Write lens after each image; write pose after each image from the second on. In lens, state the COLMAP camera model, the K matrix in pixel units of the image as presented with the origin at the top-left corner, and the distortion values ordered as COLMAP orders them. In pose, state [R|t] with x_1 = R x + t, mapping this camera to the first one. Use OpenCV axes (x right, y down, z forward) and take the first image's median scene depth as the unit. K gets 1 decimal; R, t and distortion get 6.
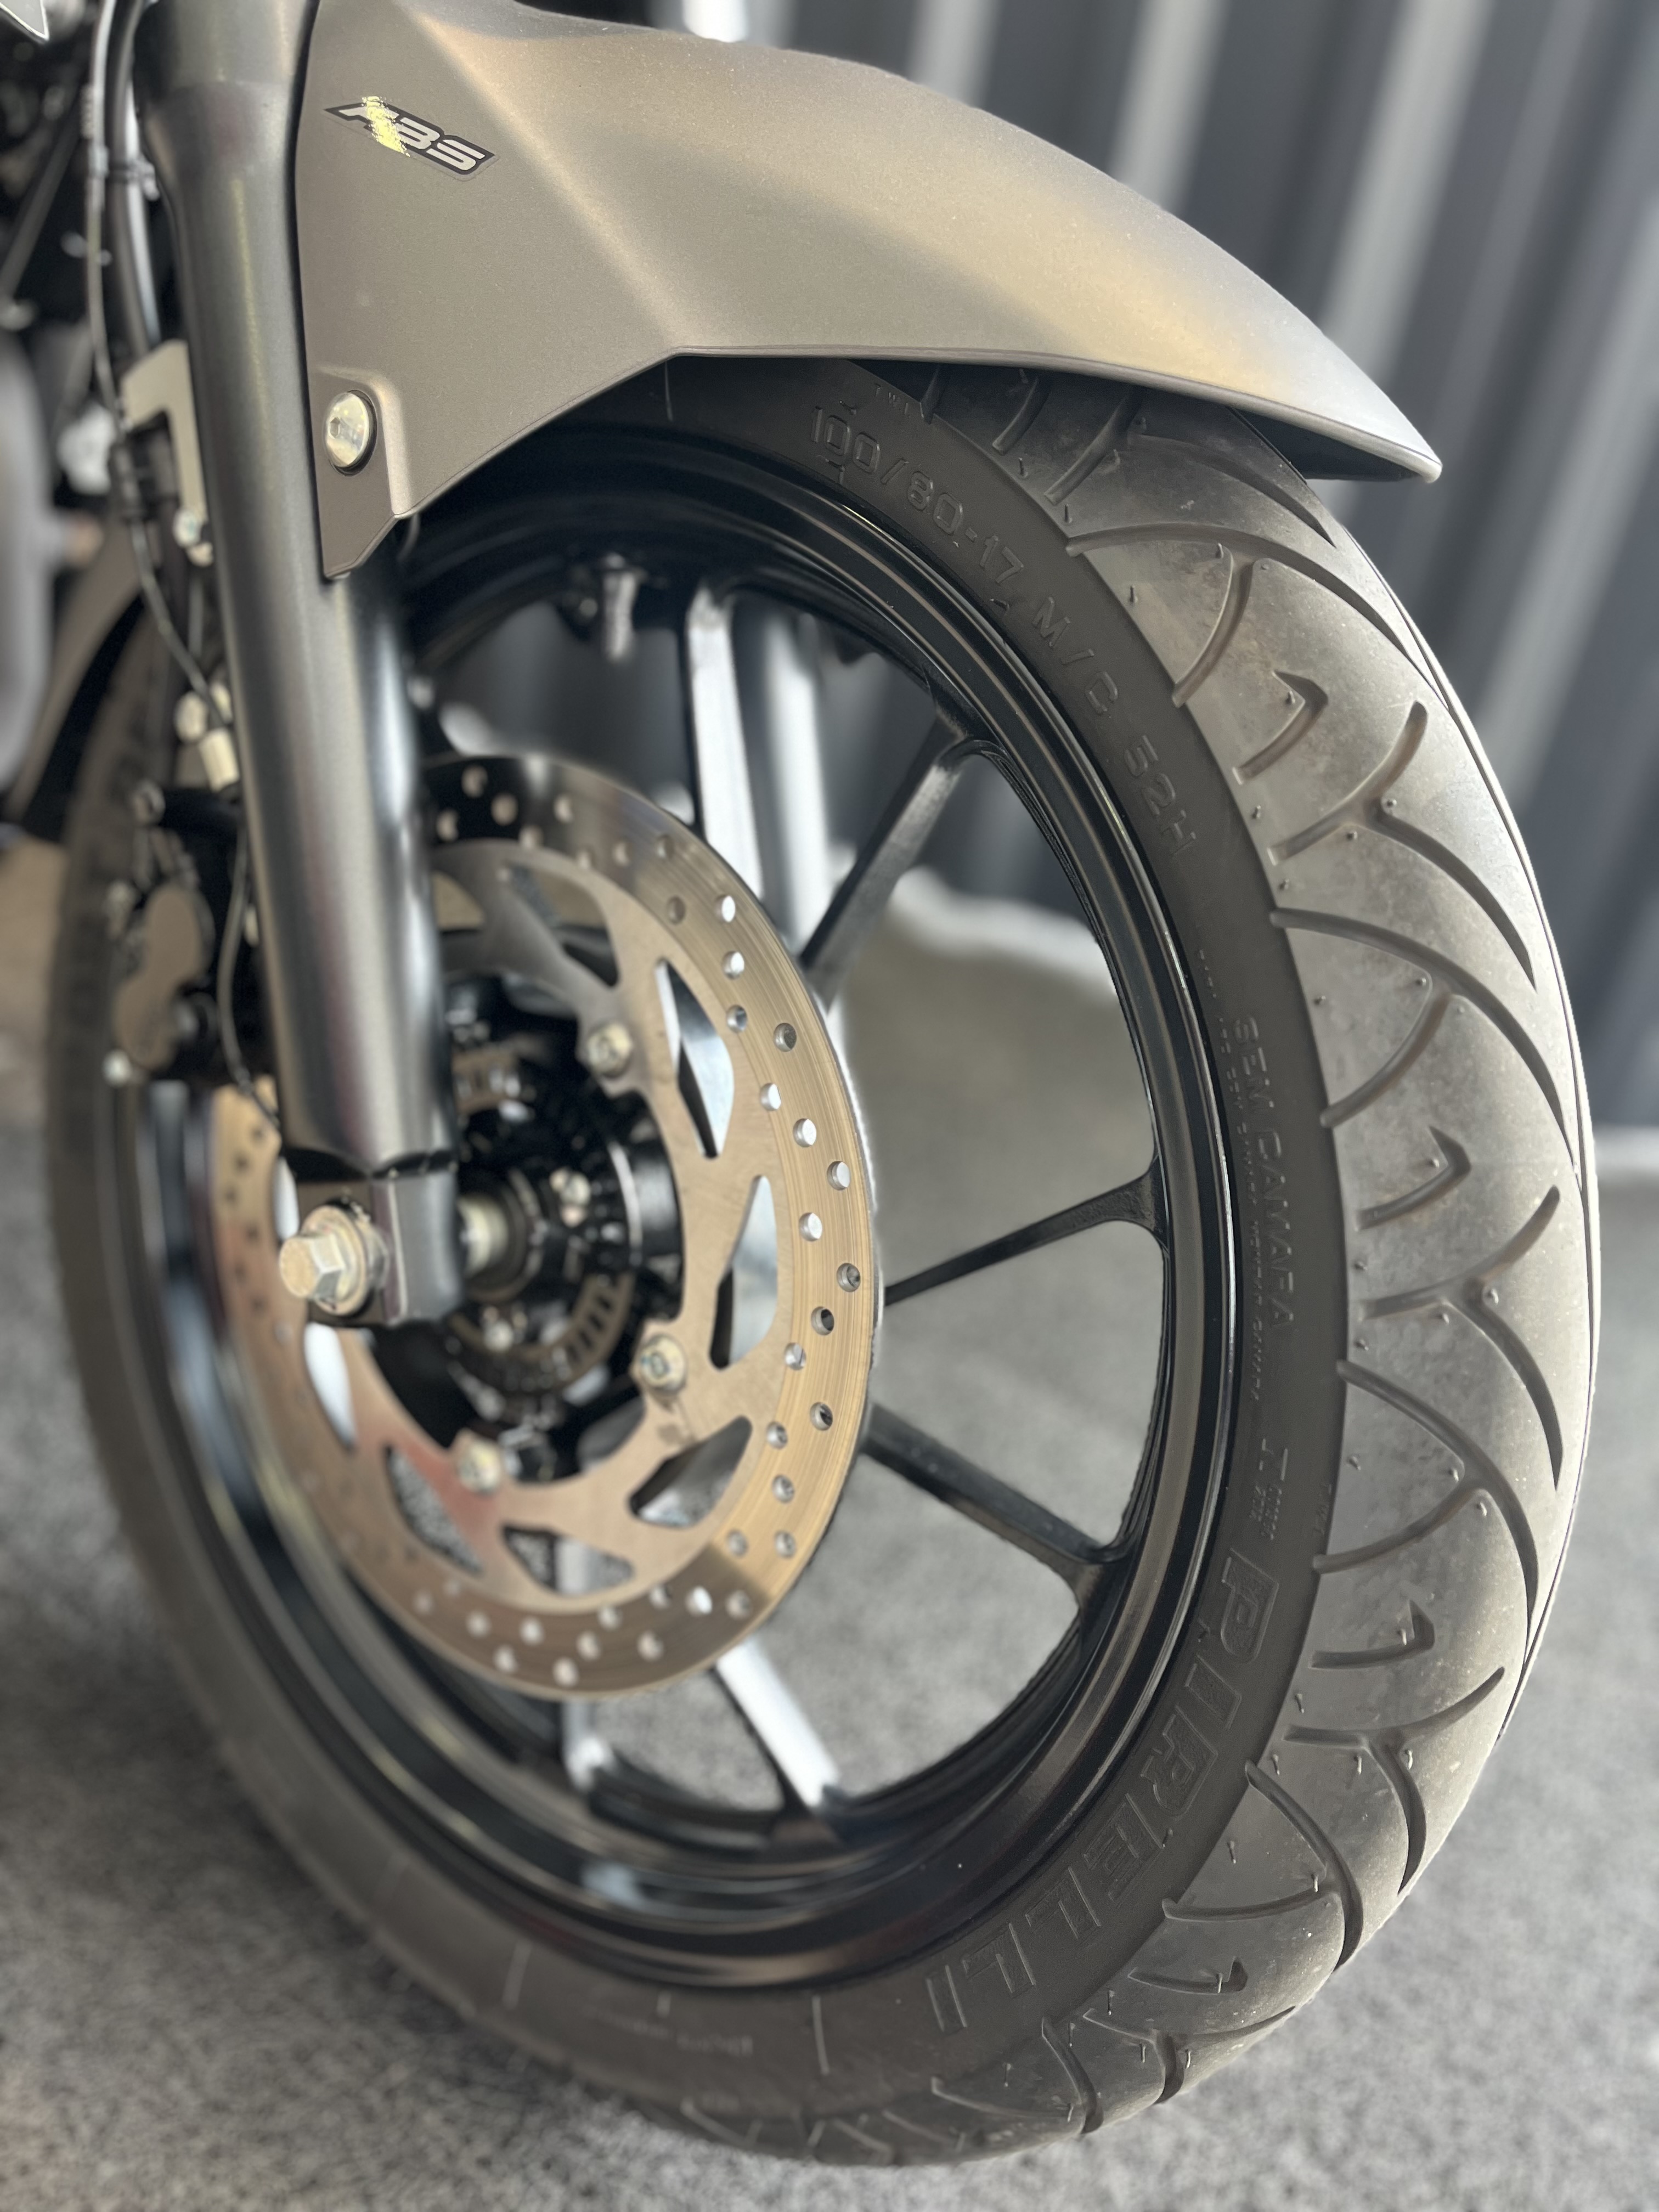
lens RADIAL K [[1643.9, 0, 841.9], [0, 1643.9, 1100.8], [0, 0, 1]] dist [0.044734, -0.001621]
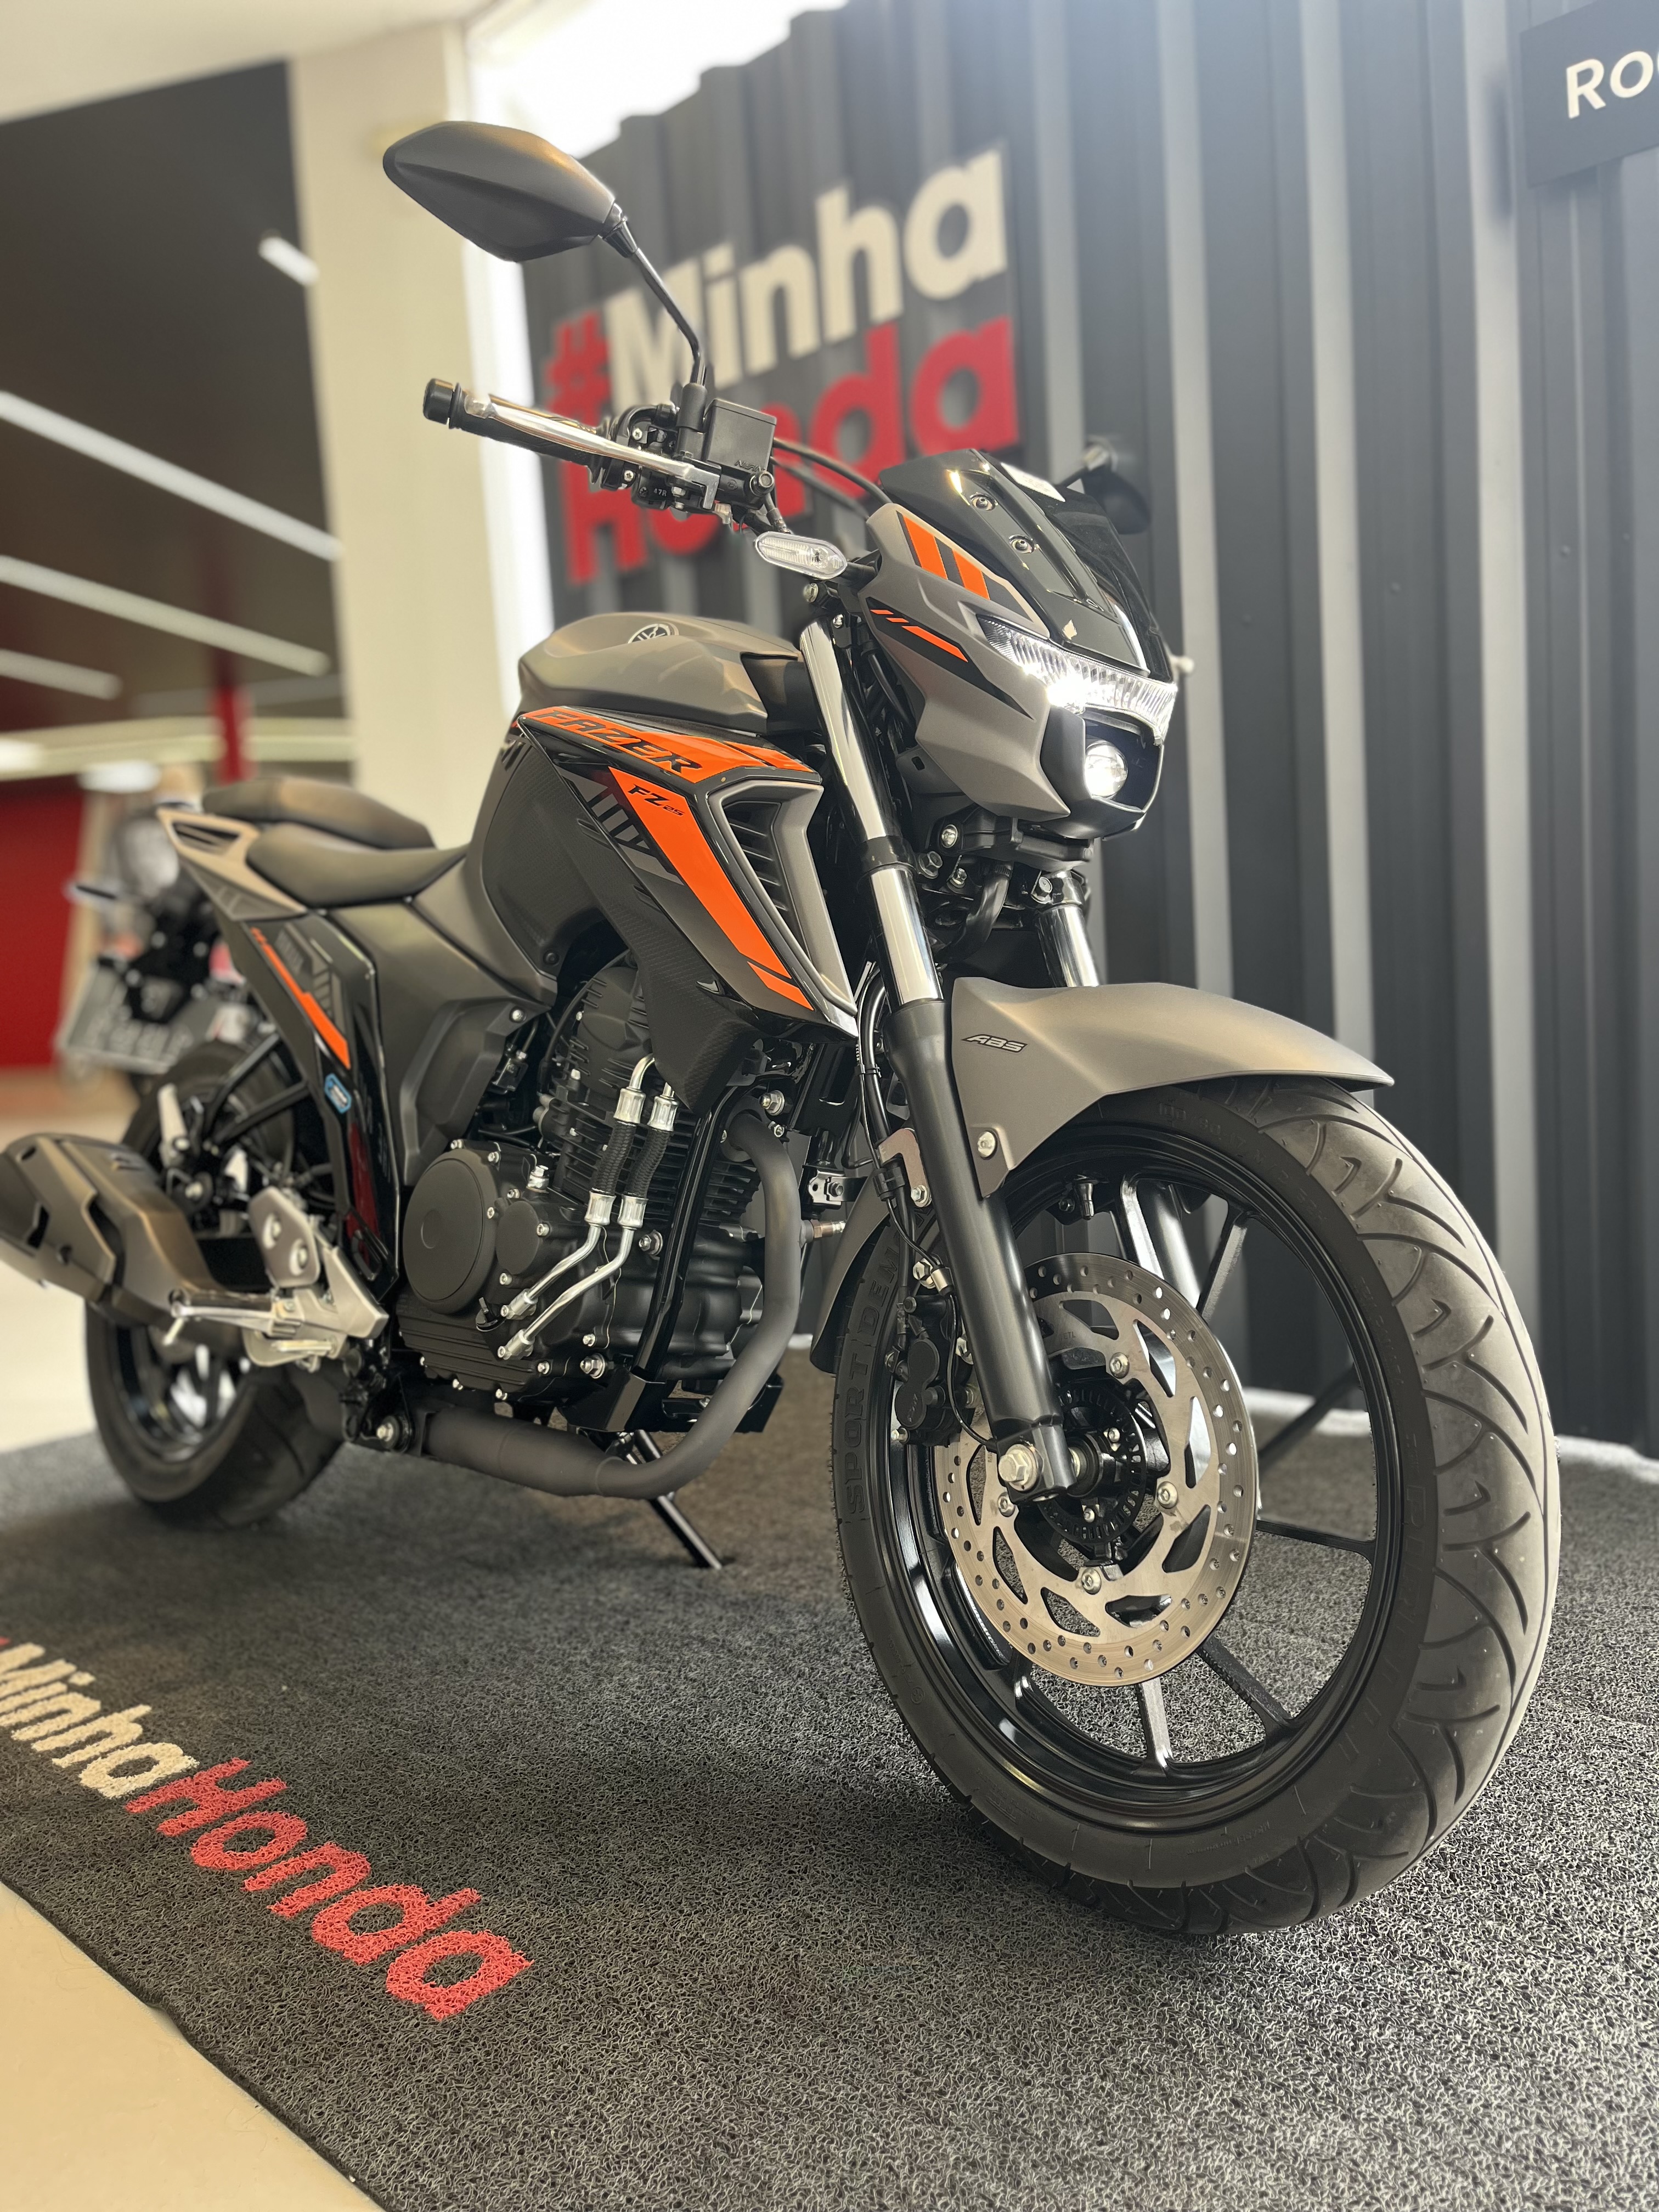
lens RADIAL K [[1643.9, 0, 841.9], [0, 1643.9, 1100.8], [0, 0, 1]] dist [0.044734, -0.001621]
pose [[0.961253, -0.192765, -0.197065, 0.015443], [0.099108, 0.908723, -0.405463, 0.577789], [0.257236, 0.370222, 0.892617, -1.436507]]
